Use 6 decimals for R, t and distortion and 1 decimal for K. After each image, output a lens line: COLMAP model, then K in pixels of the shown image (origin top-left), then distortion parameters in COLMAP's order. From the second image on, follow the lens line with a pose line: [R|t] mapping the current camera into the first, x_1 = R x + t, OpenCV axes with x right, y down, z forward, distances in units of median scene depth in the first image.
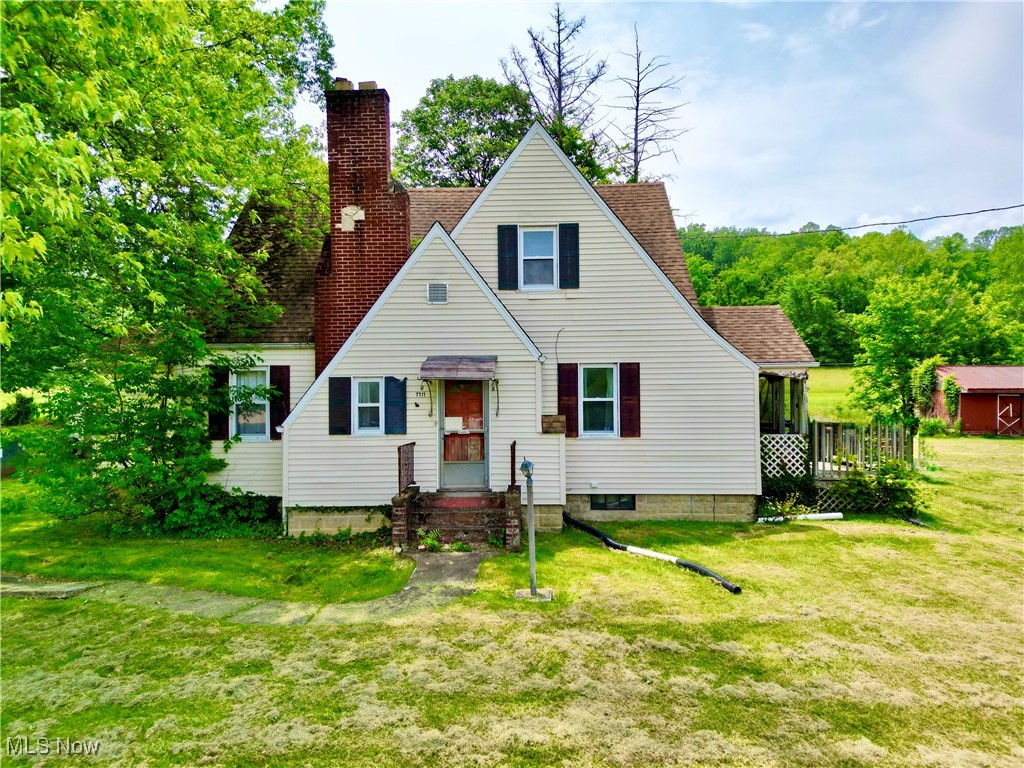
lens RADIAL K [[711.7, 0, 504.3], [0, 711.7, 385.9], [0, 0, 1]] dist [0.014719, -0.005335]
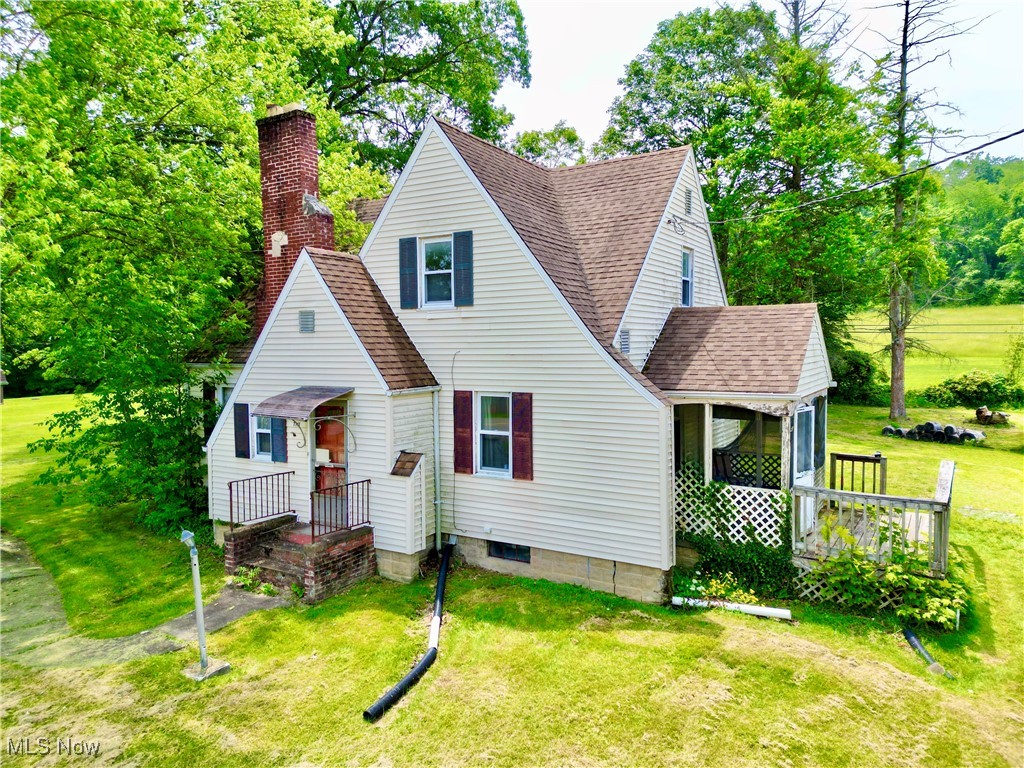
lens RADIAL K [[711.7, 0, 509.1], [0, 711.7, 383.7], [0, 0, 1]] dist [0.014719, -0.005335]
pose [[0.870163, 0.027076, -0.492019, 0.575077], [0.007981, 0.997584, 0.069013, -0.101292], [0.492699, -0.063980, 0.867844, 0.256955]]
